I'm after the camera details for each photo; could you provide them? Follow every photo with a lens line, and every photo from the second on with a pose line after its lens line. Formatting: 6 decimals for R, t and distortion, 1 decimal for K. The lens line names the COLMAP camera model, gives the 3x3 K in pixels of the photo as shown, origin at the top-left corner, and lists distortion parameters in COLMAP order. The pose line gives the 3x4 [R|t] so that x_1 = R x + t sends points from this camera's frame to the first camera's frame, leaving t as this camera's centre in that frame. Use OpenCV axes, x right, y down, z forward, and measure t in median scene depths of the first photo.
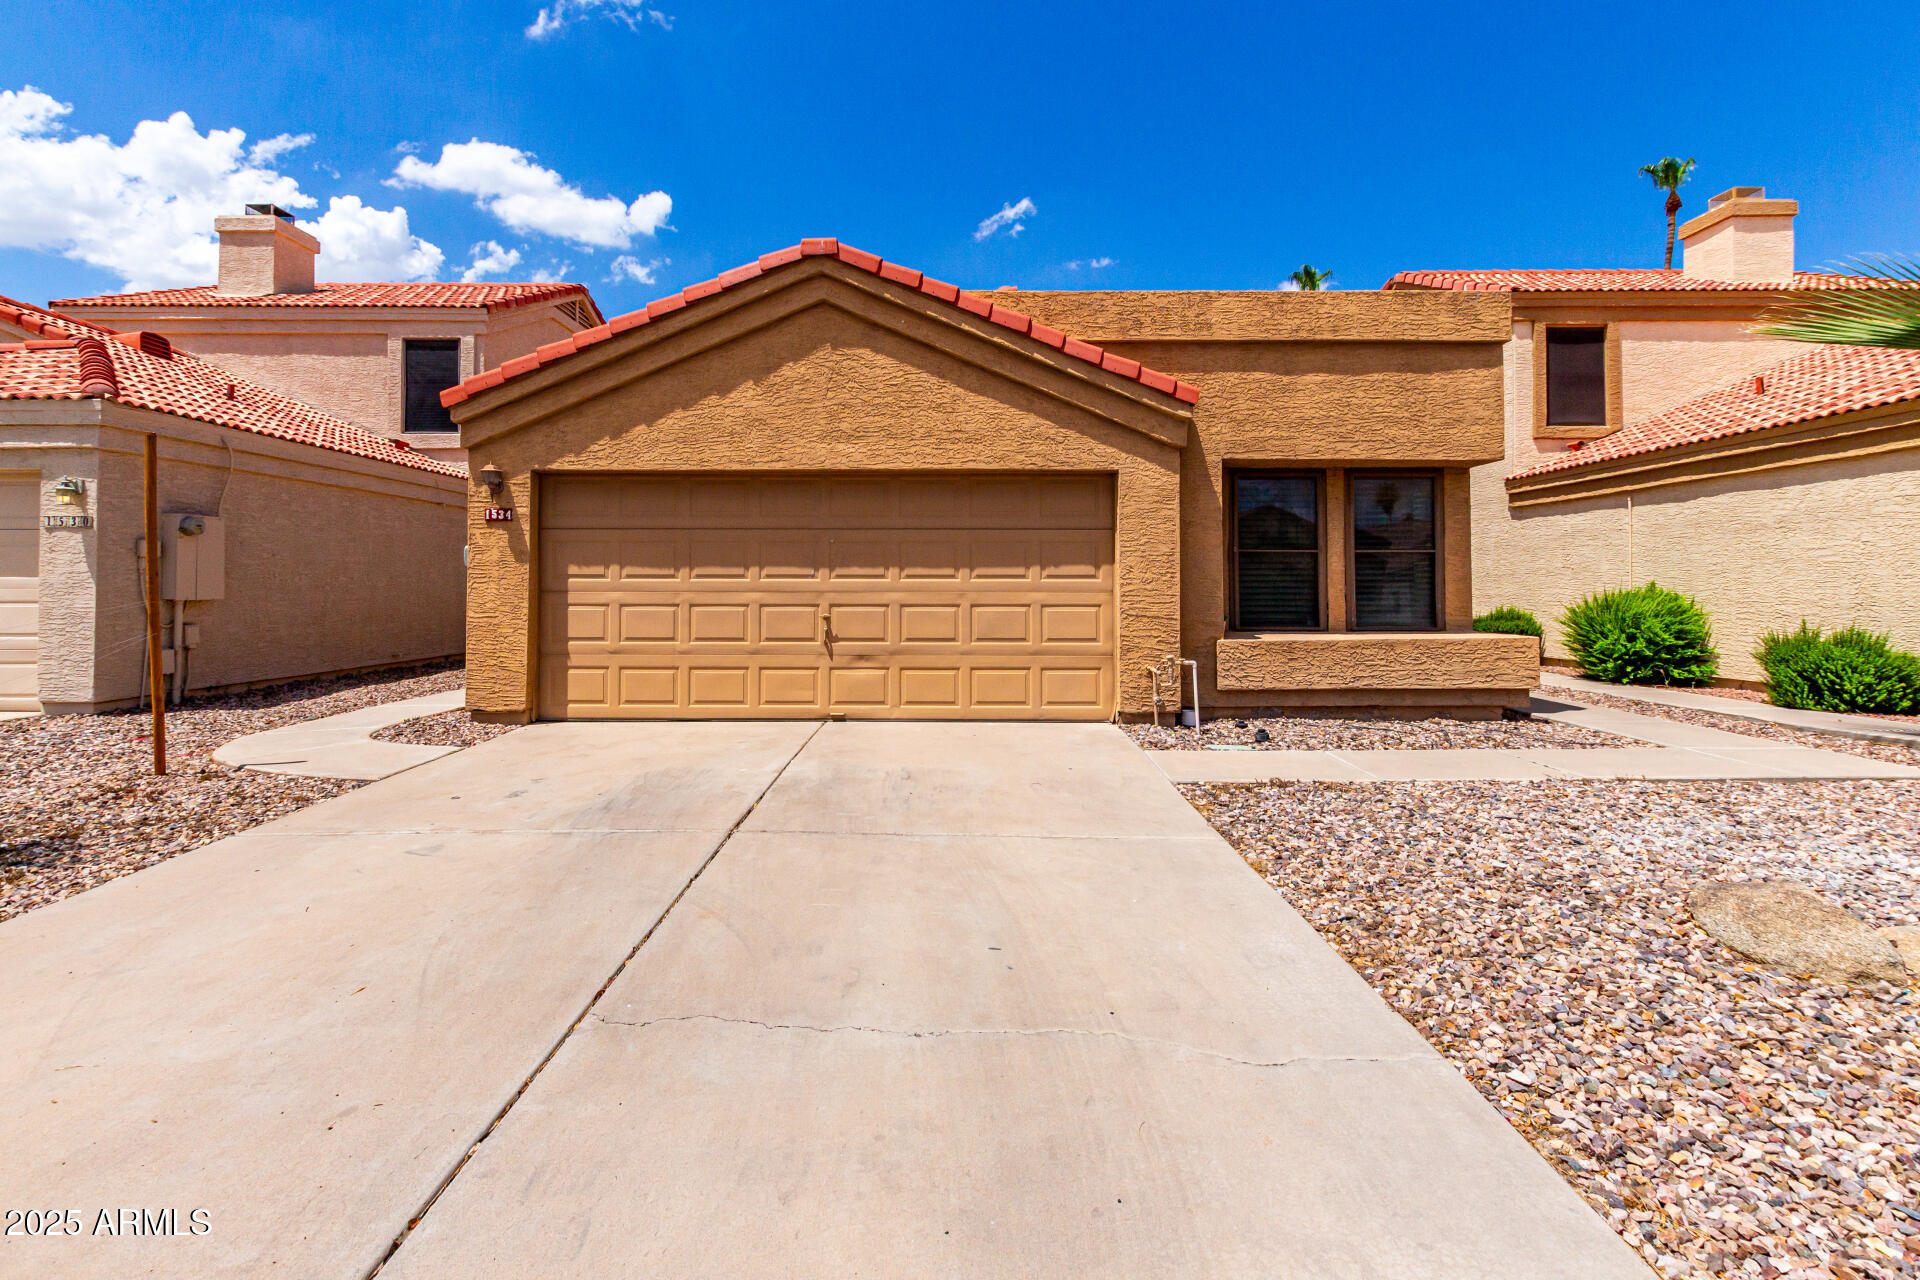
lens RADIAL K [[910.9, 0, 958.8], [0, 910.9, 576.0], [0, 0, 1]] dist [0.005354, -0.000235]
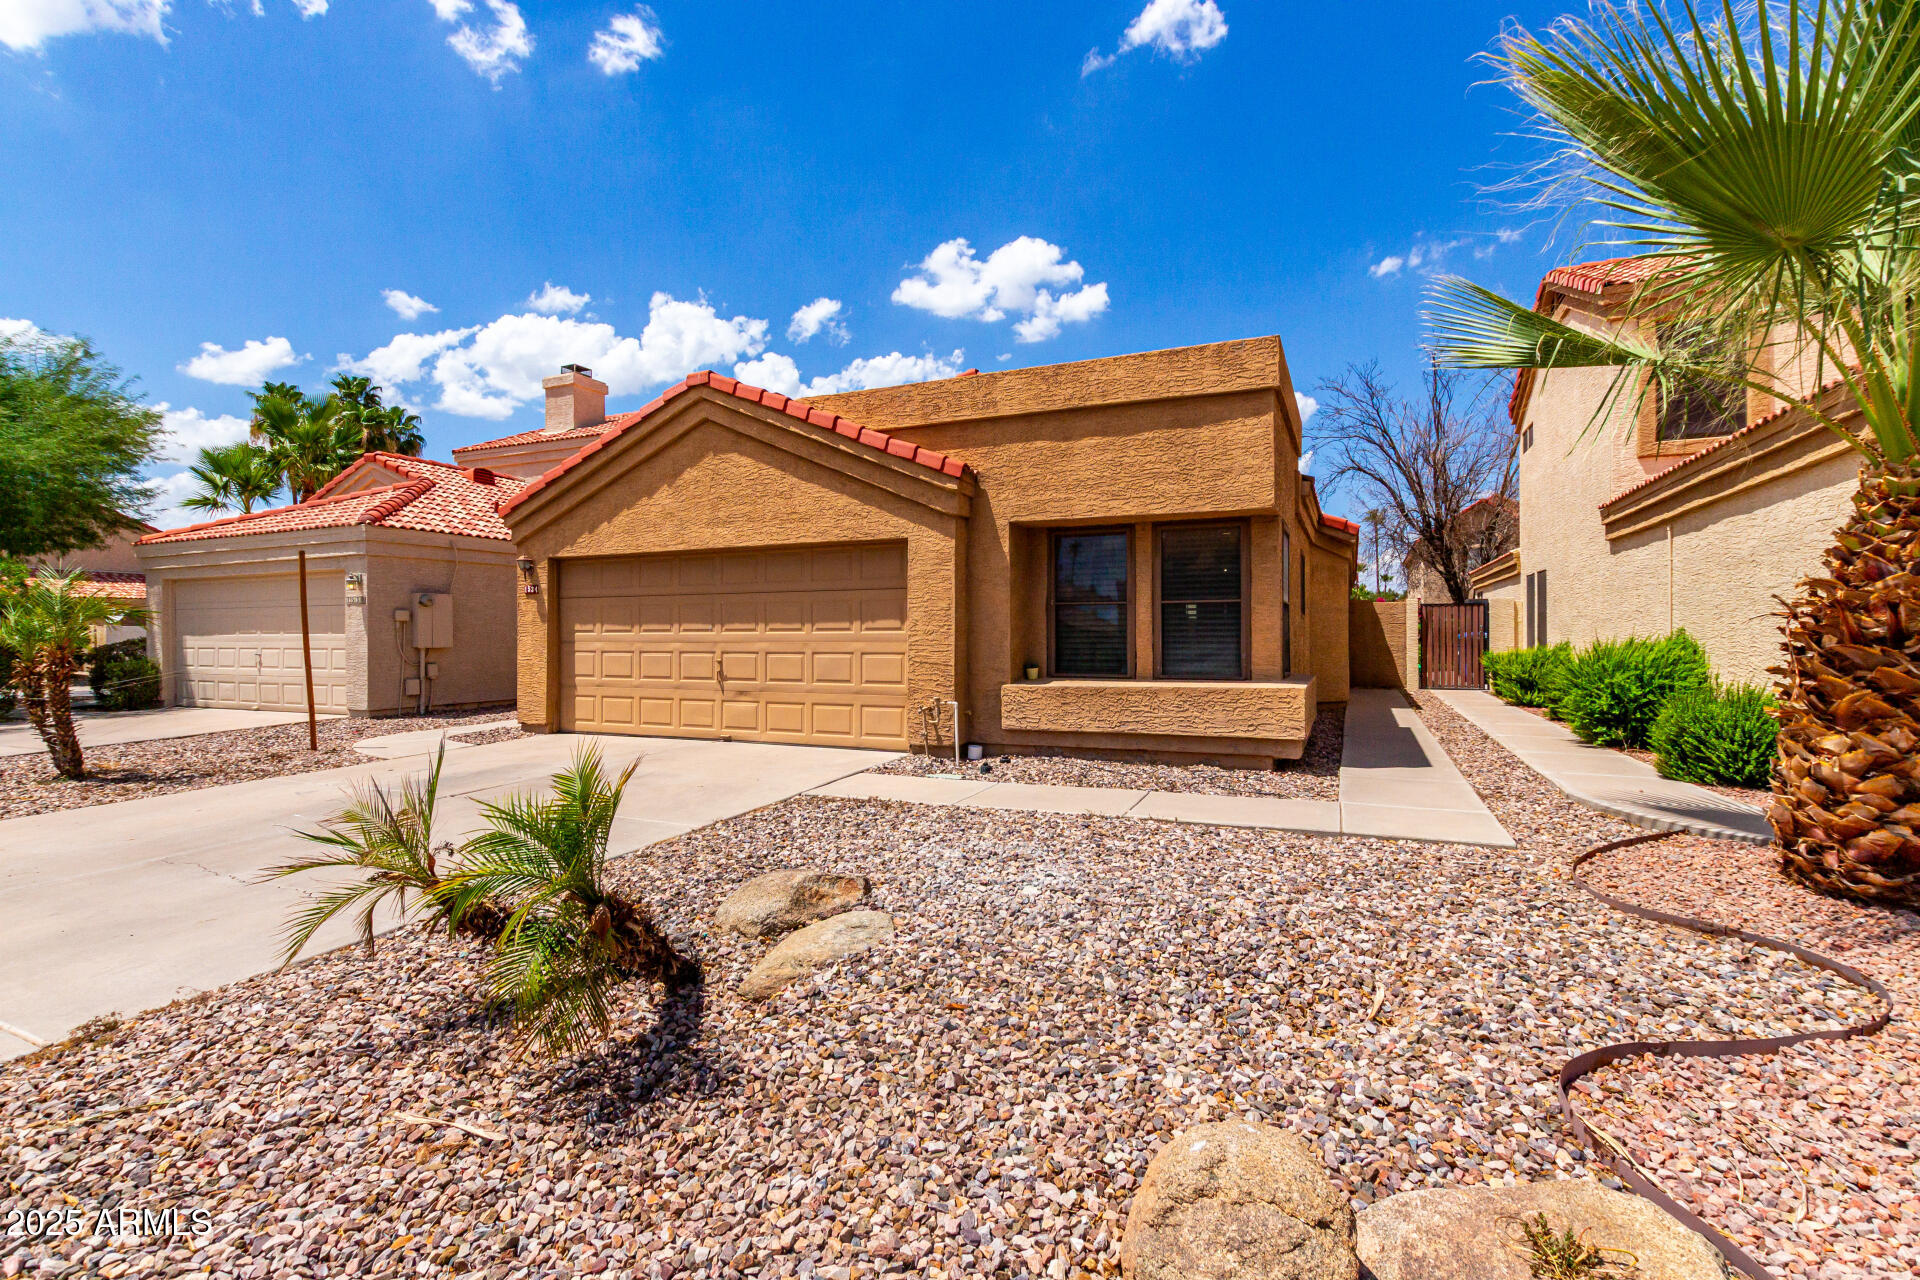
lens RADIAL K [[893.0, 0, 954.9], [0, 893.0, 640.2], [0, 0, 1]] dist [0.001434, -0.000572]
pose [[0.911091, -0.002023, -0.412200, 0.687984], [0.010155, 0.999795, 0.017537, -0.004257], [0.412080, -0.020164, 0.910924, -0.024088]]
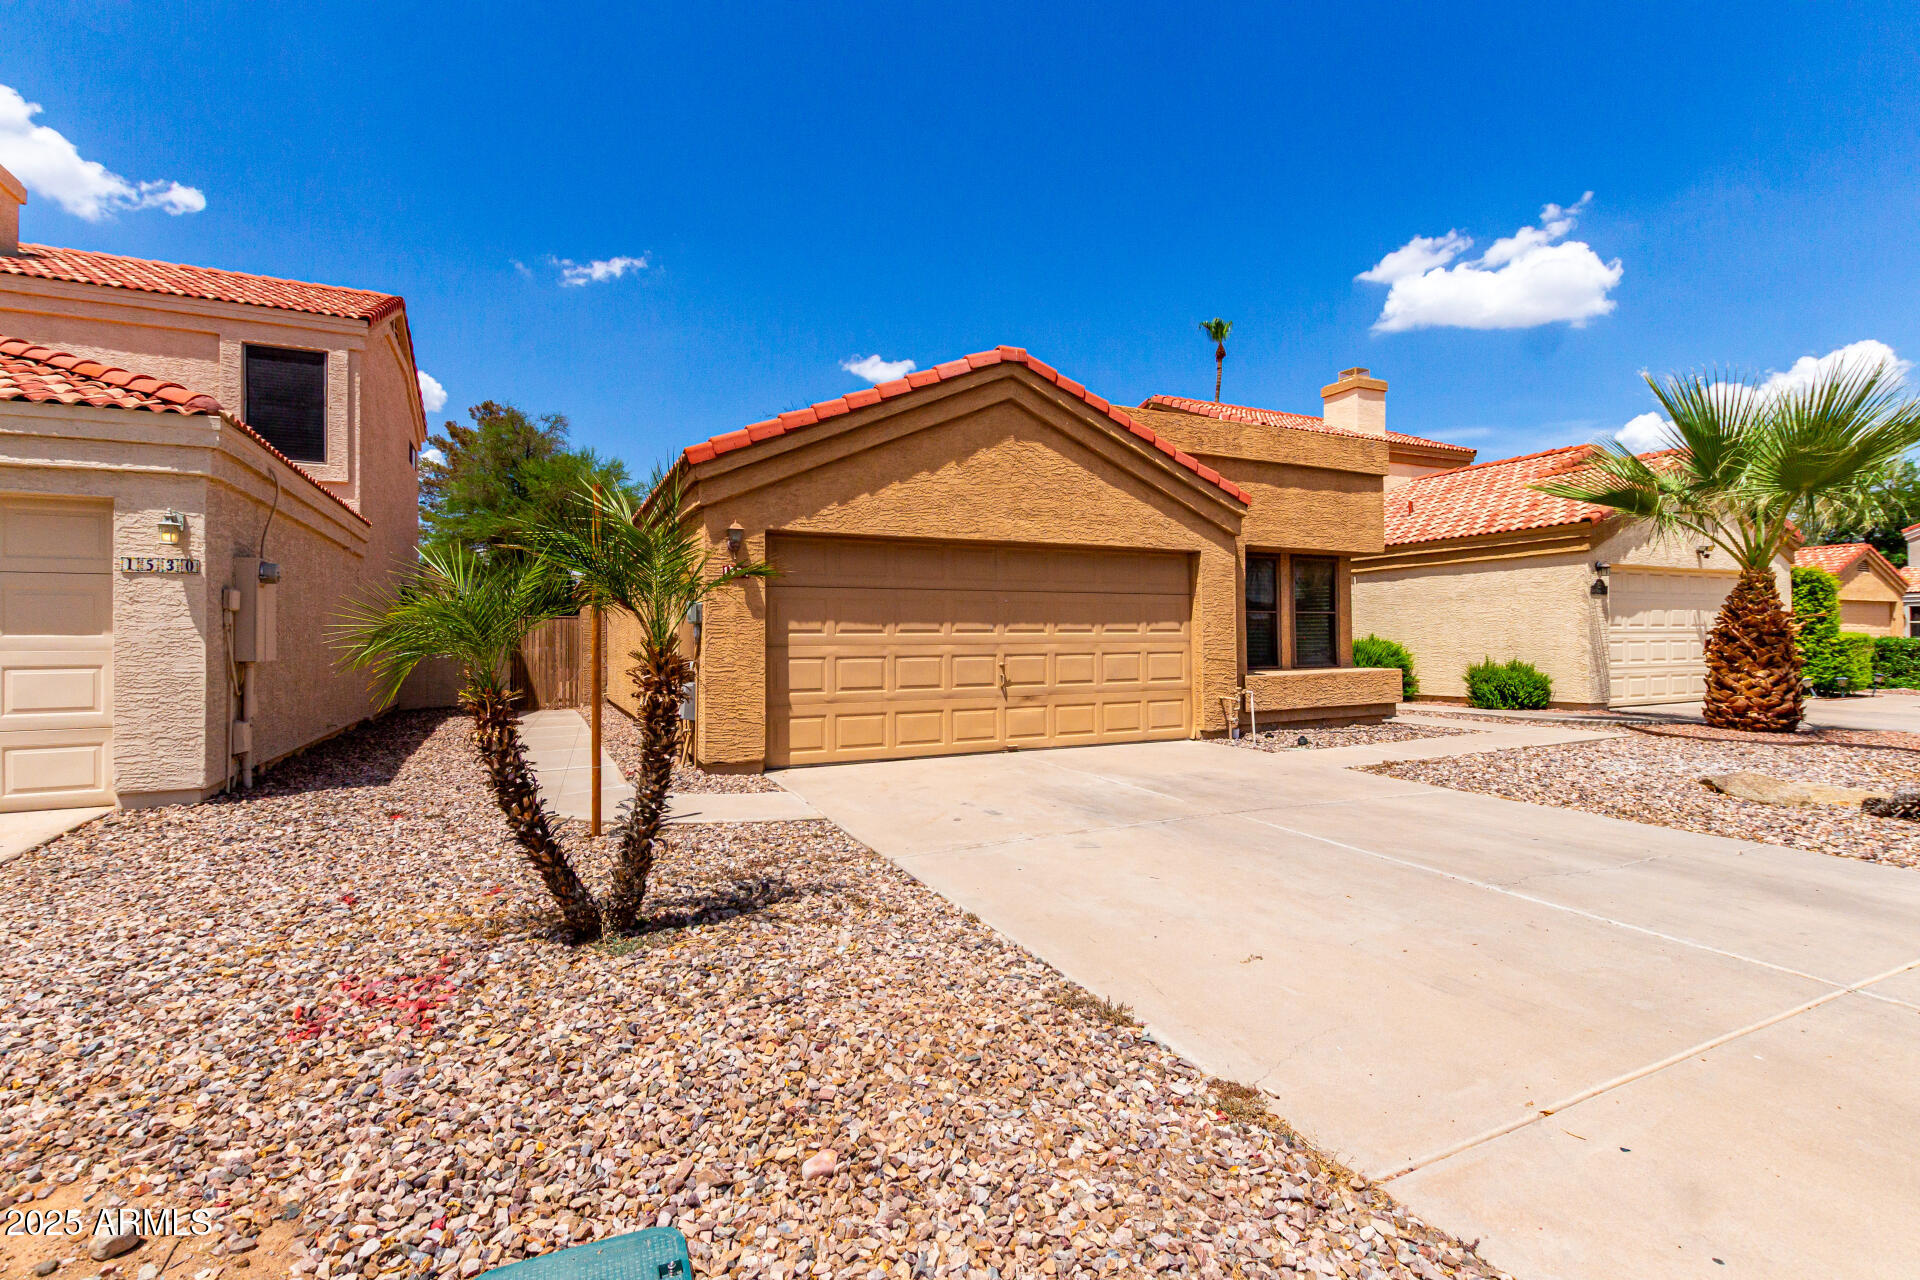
lens RADIAL K [[893.0, 0, 954.9], [0, 893.0, 640.2], [0, 0, 1]] dist [0.001434, -0.000572]
pose [[0.892817, -0.007625, 0.450355, -0.724642], [0.002646, 0.999928, 0.011685, -0.001170], [-0.450412, -0.009241, 0.892773, -0.011055]]
